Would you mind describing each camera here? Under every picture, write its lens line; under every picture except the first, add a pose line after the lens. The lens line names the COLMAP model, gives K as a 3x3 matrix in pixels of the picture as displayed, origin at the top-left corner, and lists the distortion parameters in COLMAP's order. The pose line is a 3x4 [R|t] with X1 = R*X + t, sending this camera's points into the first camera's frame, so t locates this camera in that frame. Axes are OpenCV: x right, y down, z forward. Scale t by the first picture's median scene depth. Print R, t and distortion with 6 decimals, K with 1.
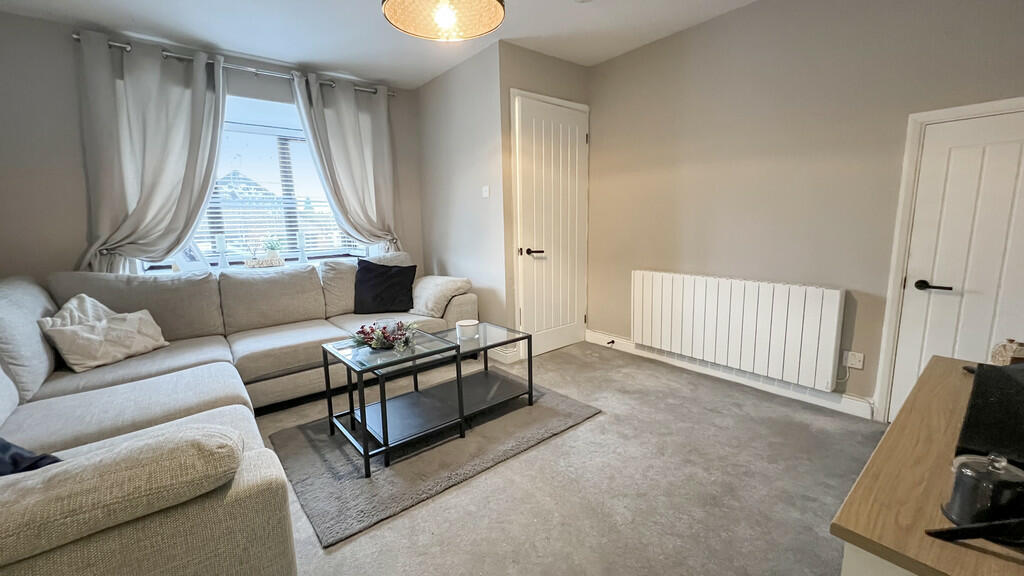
lens RADIAL K [[405.0, 0, 508.7], [0, 405.0, 284.6], [0, 0, 1]] dist [-0.008088, 0.000490]
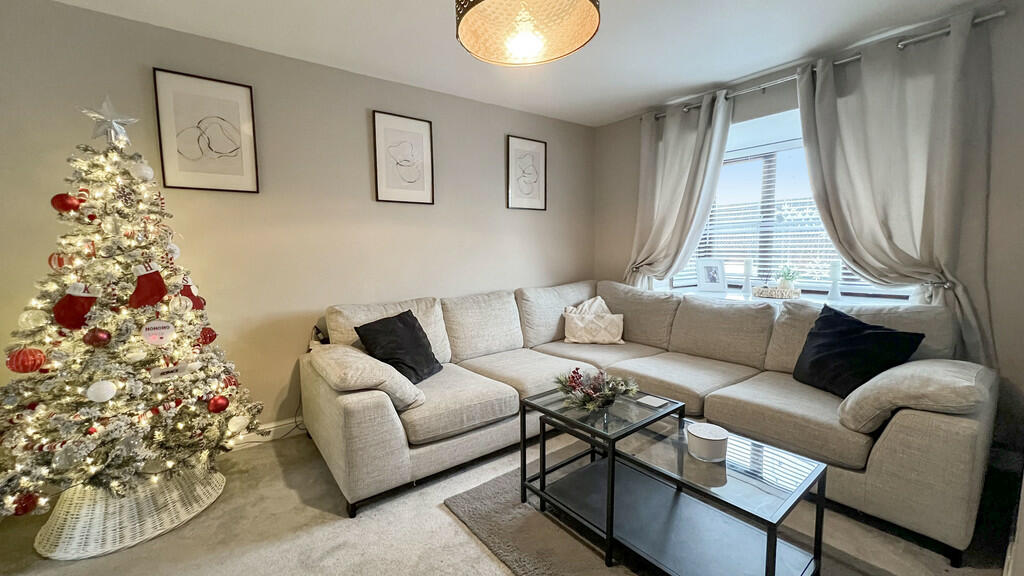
lens RADIAL K [[405.0, 0, 508.3], [0, 405.0, 286.0], [0, 0, 1]] dist [-0.008088, 0.000490]
pose [[-0.015374, 0.115551, -0.993183, 0.387163], [-0.136981, 0.983691, 0.116567, -0.120230], [0.990454, 0.137840, 0.000705, 0.532056]]
